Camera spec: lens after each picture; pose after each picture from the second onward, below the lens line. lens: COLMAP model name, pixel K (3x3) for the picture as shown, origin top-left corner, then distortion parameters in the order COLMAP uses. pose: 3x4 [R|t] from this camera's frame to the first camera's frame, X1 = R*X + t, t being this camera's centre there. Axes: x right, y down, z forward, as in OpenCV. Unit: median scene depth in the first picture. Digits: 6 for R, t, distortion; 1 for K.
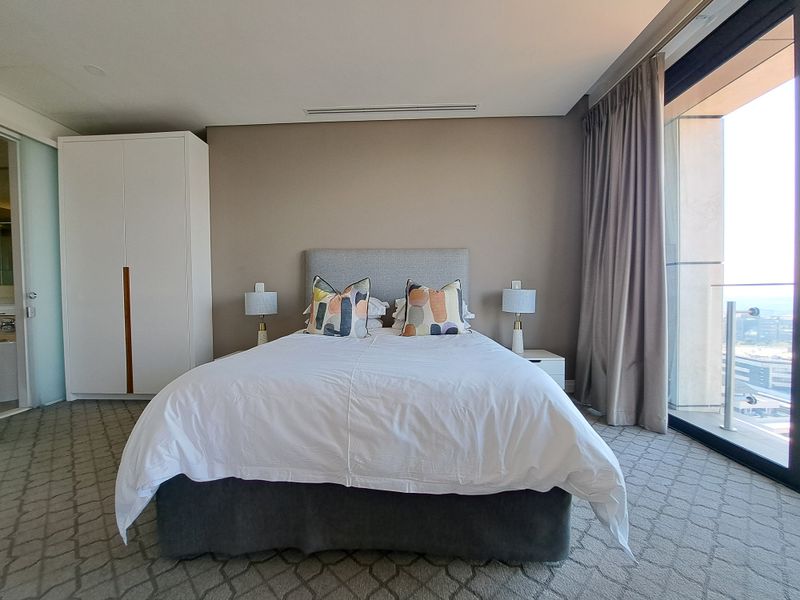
lens RADIAL K [[318.0, 0, 392.1], [0, 318.0, 301.4], [0, 0, 1]] dist [-0.021366, -0.000380]
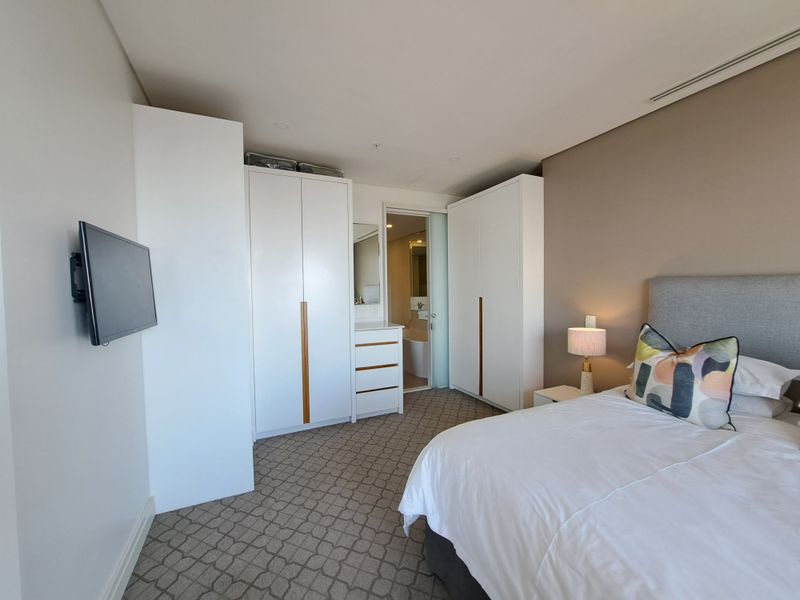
lens RADIAL K [[318.0, 0, 392.1], [0, 318.0, 301.4], [0, 0, 1]] dist [-0.021366, -0.000380]
pose [[0.446324, 0.036821, -0.894113, 0.170538], [-0.014172, 0.999319, 0.034079, -0.158942], [0.894759, -0.002539, 0.446542, 0.123577]]
